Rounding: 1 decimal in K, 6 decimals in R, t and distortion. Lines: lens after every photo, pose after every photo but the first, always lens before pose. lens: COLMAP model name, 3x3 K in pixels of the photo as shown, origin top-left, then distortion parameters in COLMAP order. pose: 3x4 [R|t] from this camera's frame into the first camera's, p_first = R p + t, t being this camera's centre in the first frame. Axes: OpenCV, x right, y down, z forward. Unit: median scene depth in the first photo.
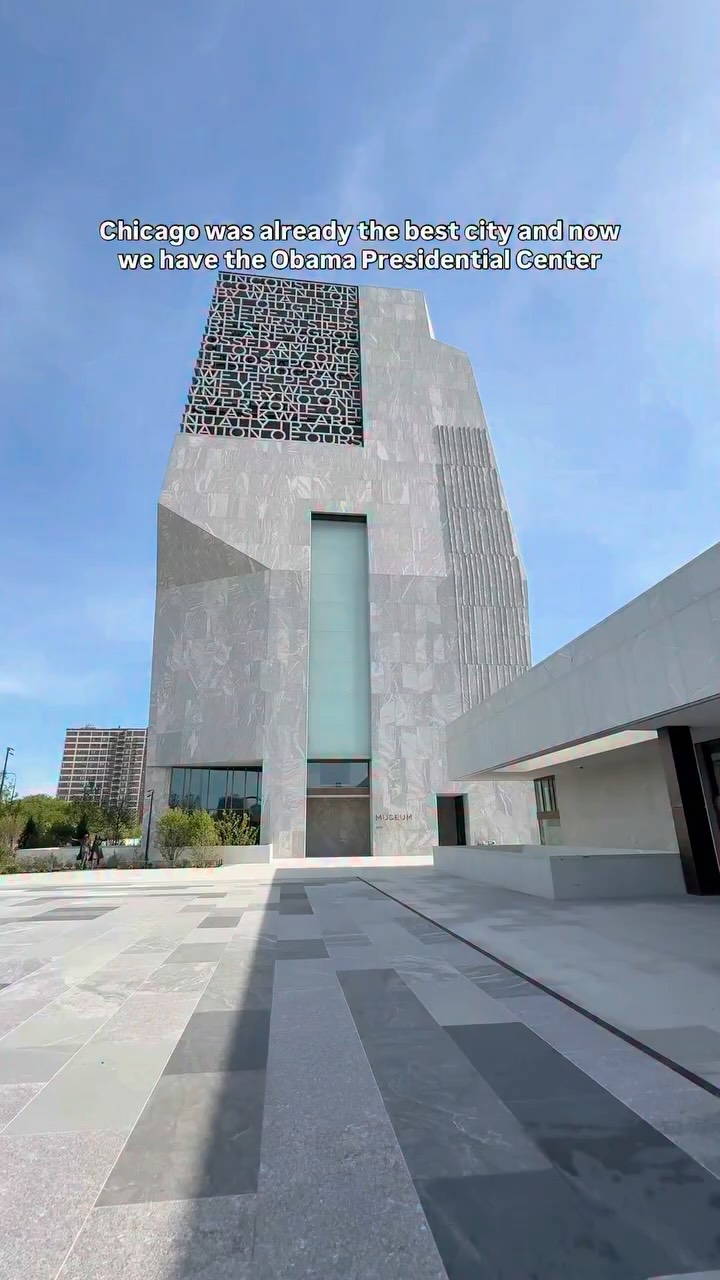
lens RADIAL K [[572.8, 0, 358.0], [0, 572.8, 639.4], [0, 0, 1]] dist [-0.002853, -0.000039]
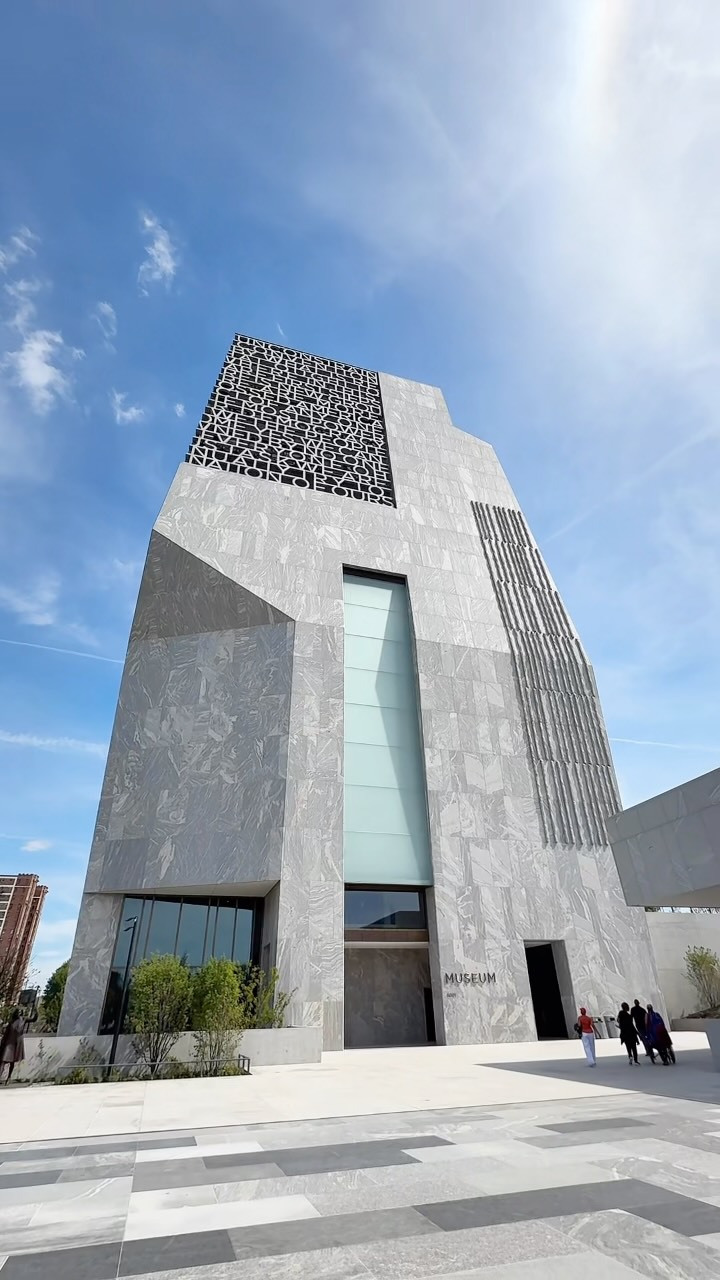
lens RADIAL K [[572.8, 0, 367.9], [0, 572.8, 635.9], [0, 0, 1]] dist [-0.002853, -0.000039]
pose [[0.984850, 0.085306, 0.150978, -0.167366], [-0.044019, 0.965099, -0.258160, 0.089989], [-0.167731, 0.247603, 0.954232, 0.247216]]
